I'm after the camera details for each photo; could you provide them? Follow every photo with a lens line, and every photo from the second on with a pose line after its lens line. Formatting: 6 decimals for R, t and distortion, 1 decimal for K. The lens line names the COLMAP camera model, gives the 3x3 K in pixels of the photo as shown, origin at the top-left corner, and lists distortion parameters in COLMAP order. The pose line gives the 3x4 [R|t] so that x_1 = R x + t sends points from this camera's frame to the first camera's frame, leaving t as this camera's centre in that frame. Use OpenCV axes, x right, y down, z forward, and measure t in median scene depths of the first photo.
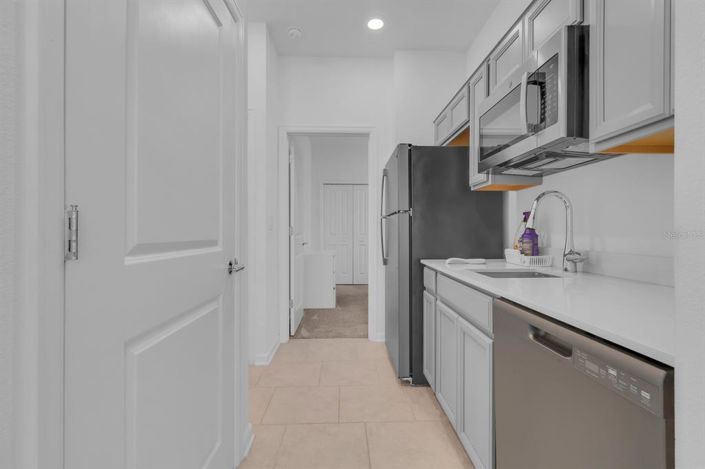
lens RADIAL K [[320.4, 0, 352.6], [0, 320.4, 231.6], [0, 0, 1]] dist [0.001960, -0.000017]
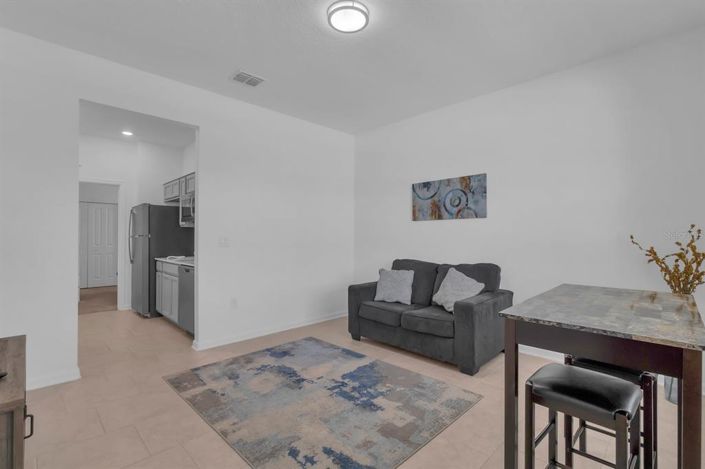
lens RADIAL K [[320.4, 0, 353.5], [0, 320.4, 238.8], [0, 0, 1]] dist [0.001960, -0.000017]
pose [[0.730524, 0.001448, 0.682886, -0.282749], [0.005619, 0.999951, -0.008130, -0.013955], [-0.682864, 0.009776, 0.730480, -1.483676]]
